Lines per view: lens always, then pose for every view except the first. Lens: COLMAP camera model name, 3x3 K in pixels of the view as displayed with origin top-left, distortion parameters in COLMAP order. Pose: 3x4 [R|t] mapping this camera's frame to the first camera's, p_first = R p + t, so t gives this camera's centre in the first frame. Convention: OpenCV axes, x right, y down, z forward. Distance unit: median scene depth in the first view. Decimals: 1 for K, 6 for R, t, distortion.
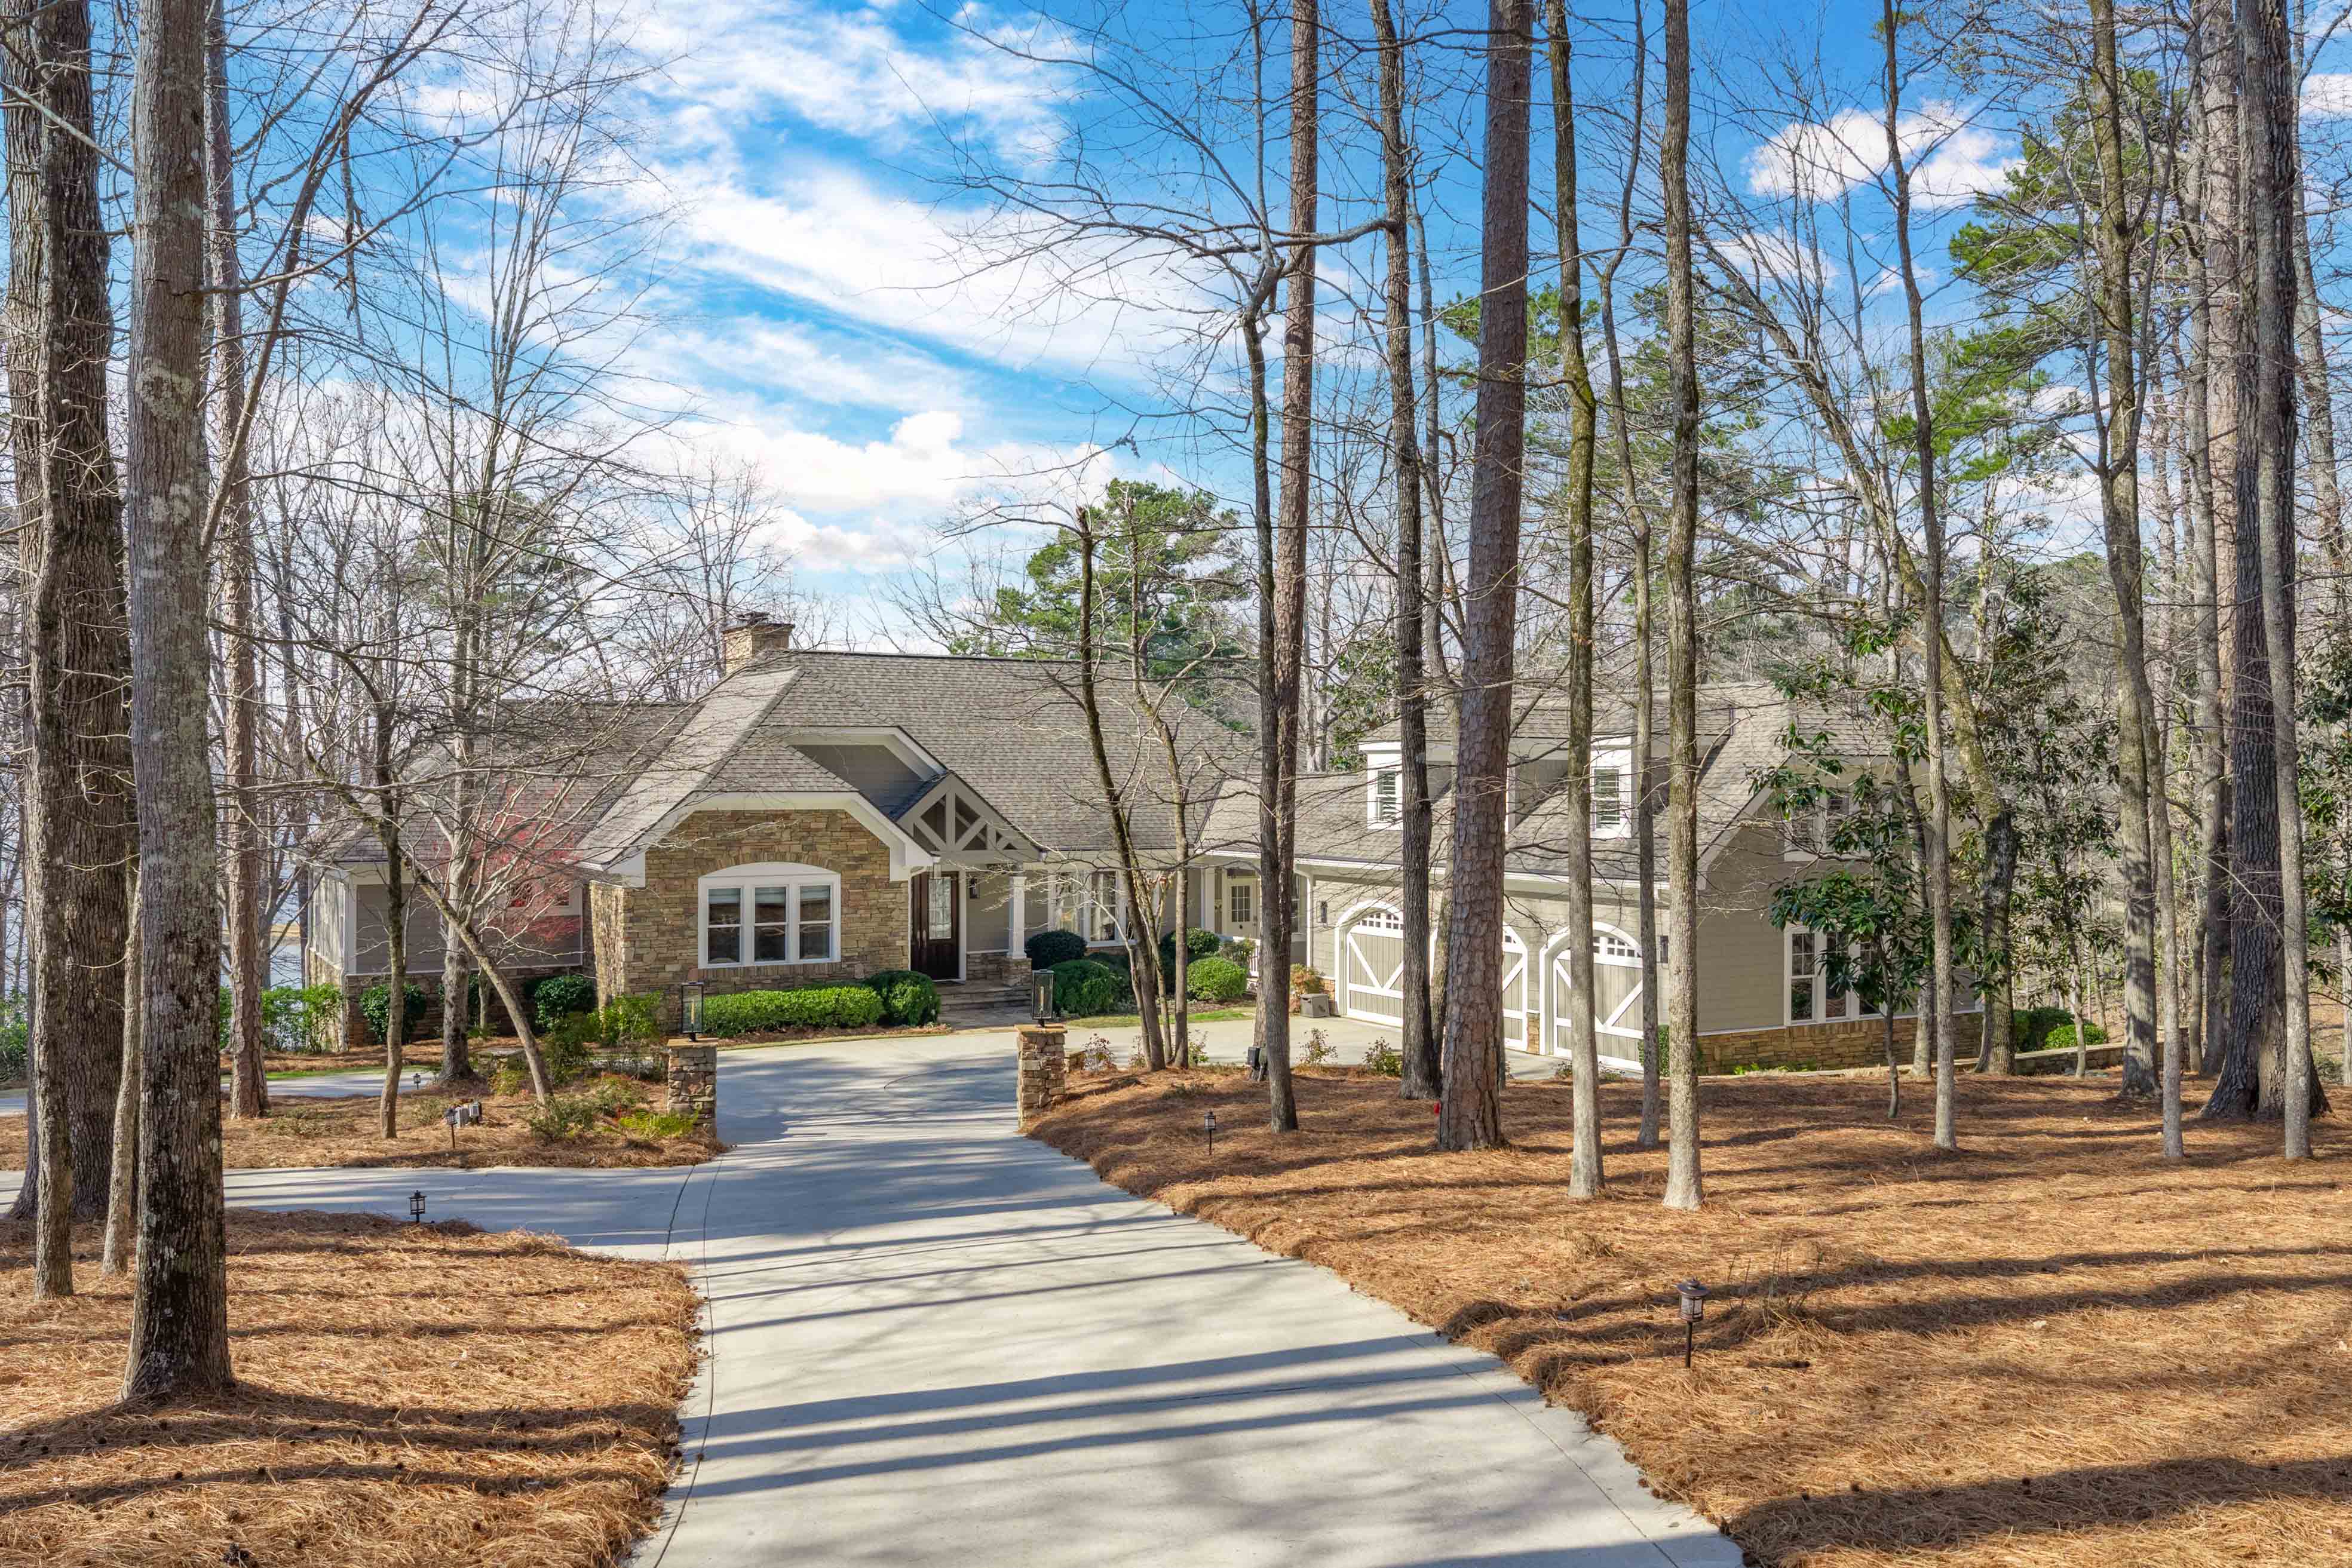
lens RADIAL K [[1981.0, 0, 1178.1], [0, 1981.0, 781.0], [0, 0, 1]] dist [0.011920, -0.021315]
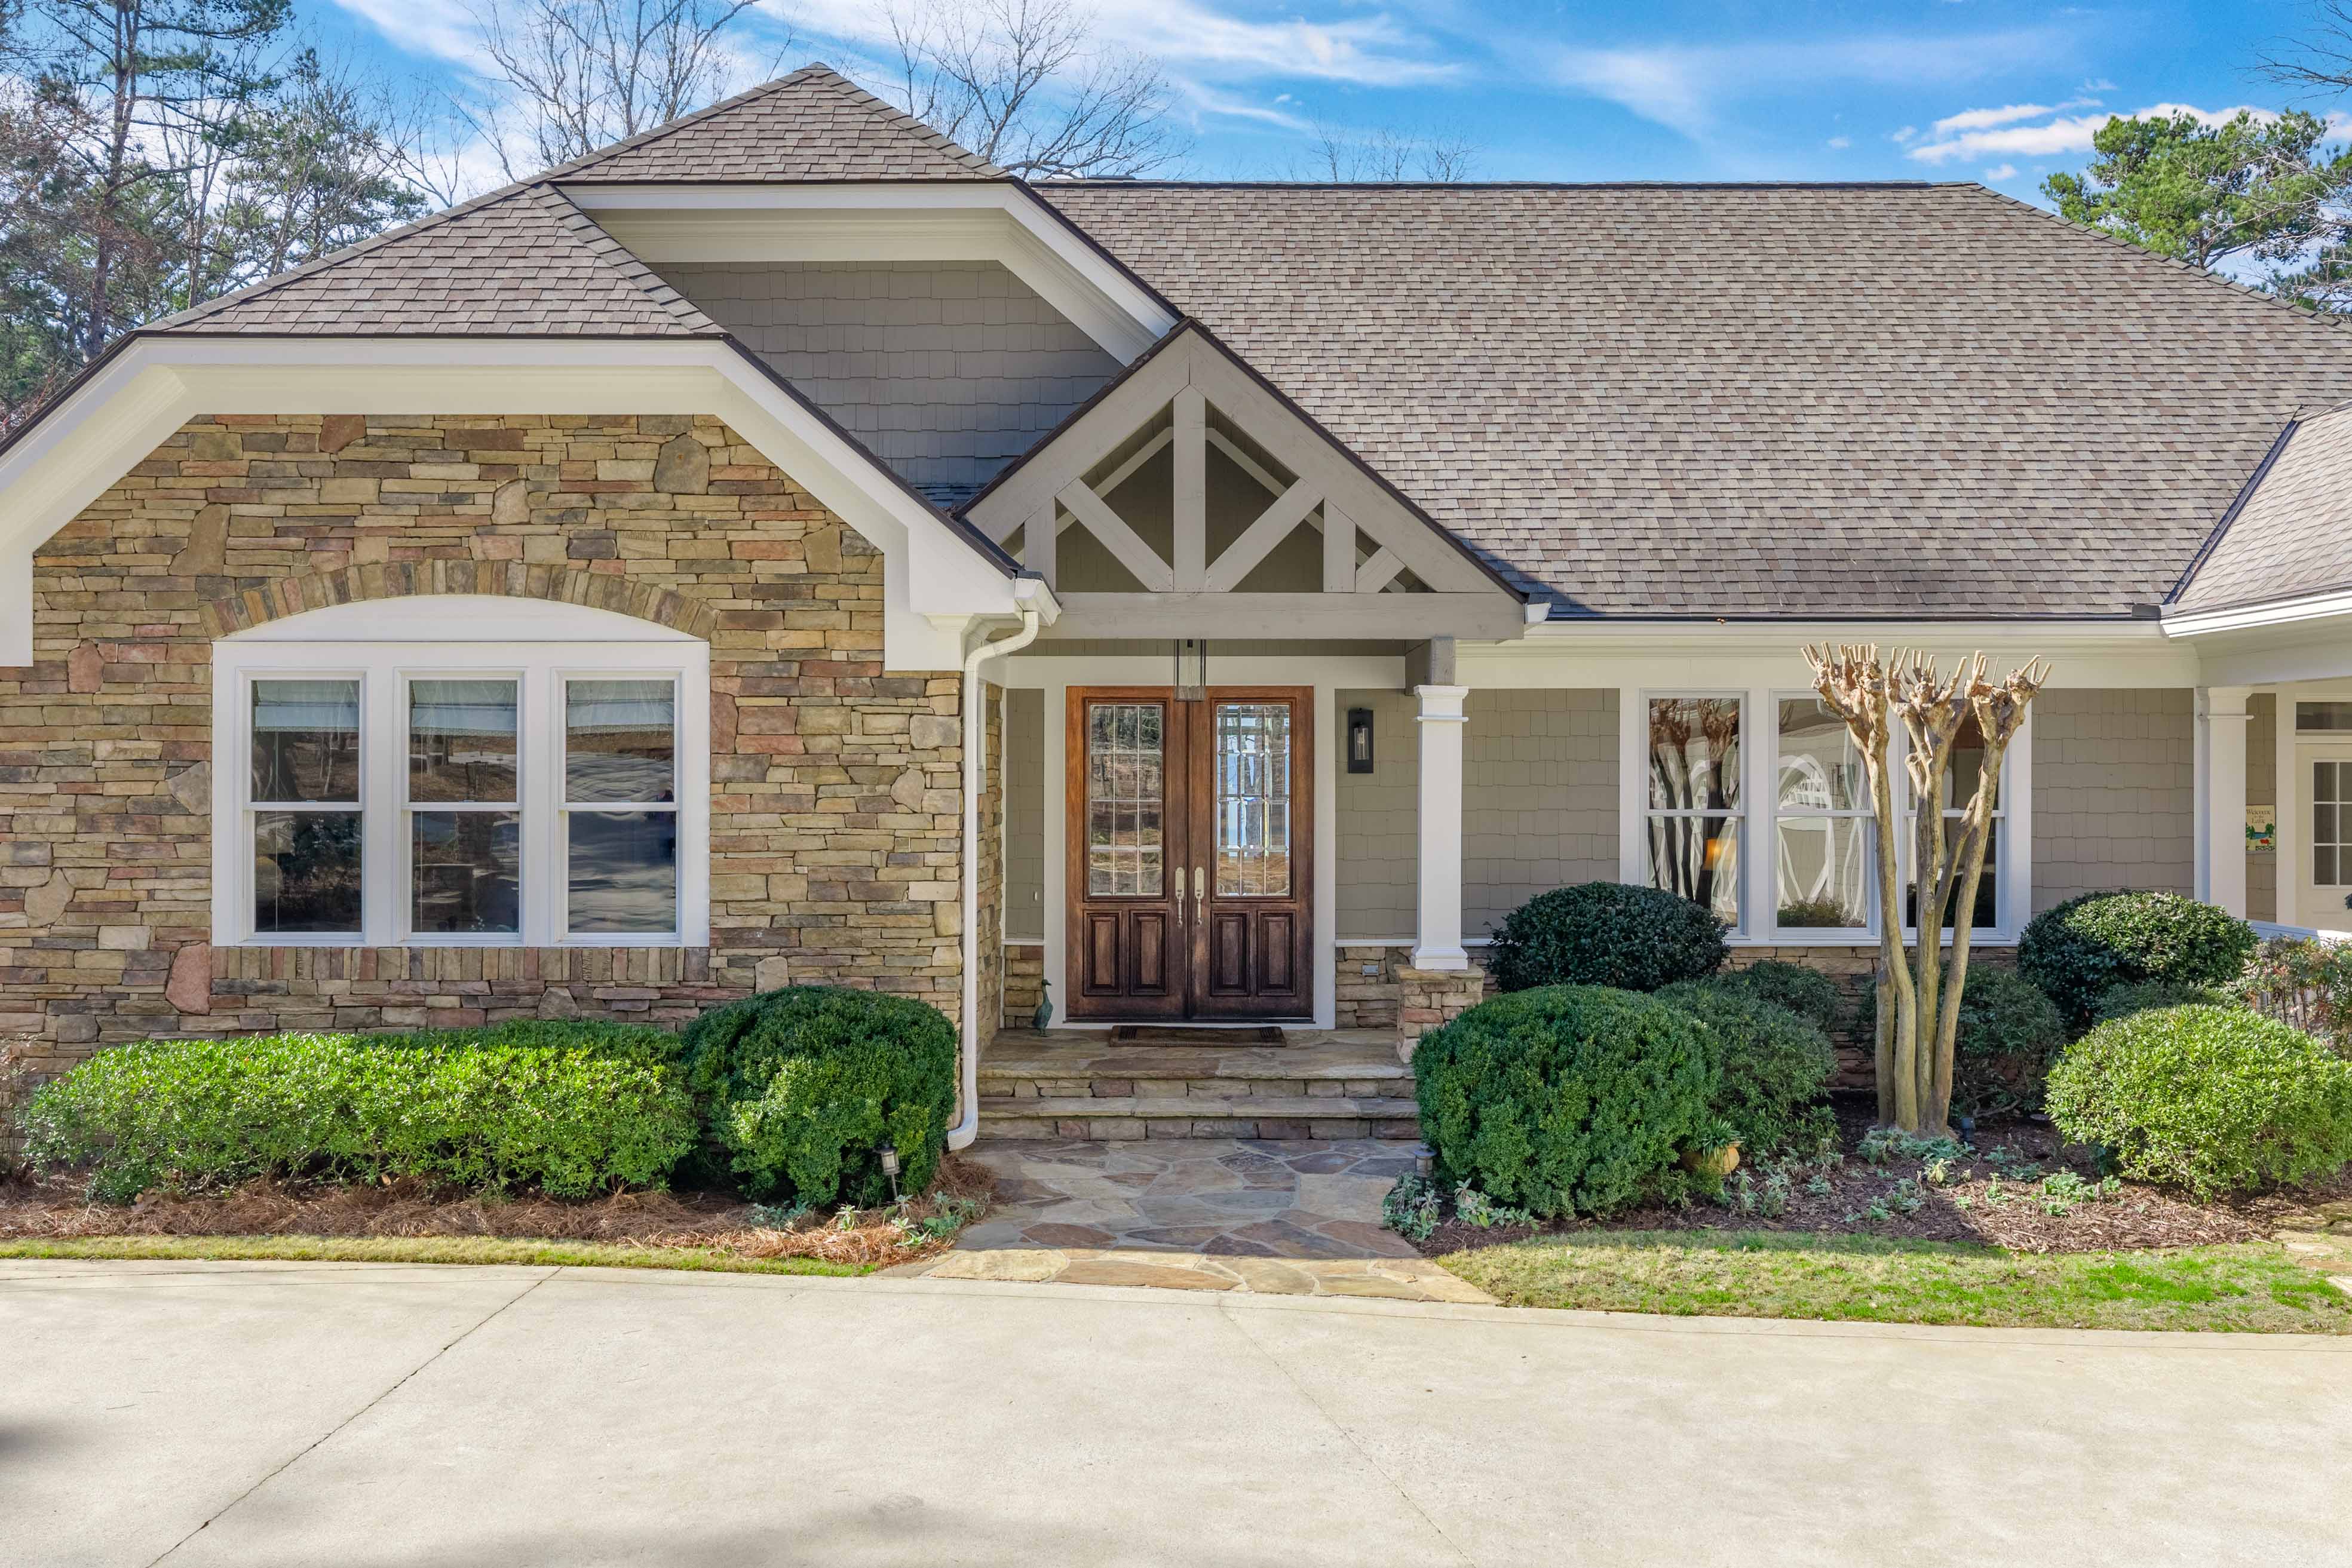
lens RADIAL K [[1981.0, 0, 1156.4], [0, 1981.0, 782.8], [0, 0, 1]] dist [0.011920, -0.021315]
pose [[0.866764, 0.004208, -0.498702, 0.030297], [-0.003223, 0.999991, 0.002836, 0.068230], [0.498709, -0.000851, 0.866769, 0.805576]]
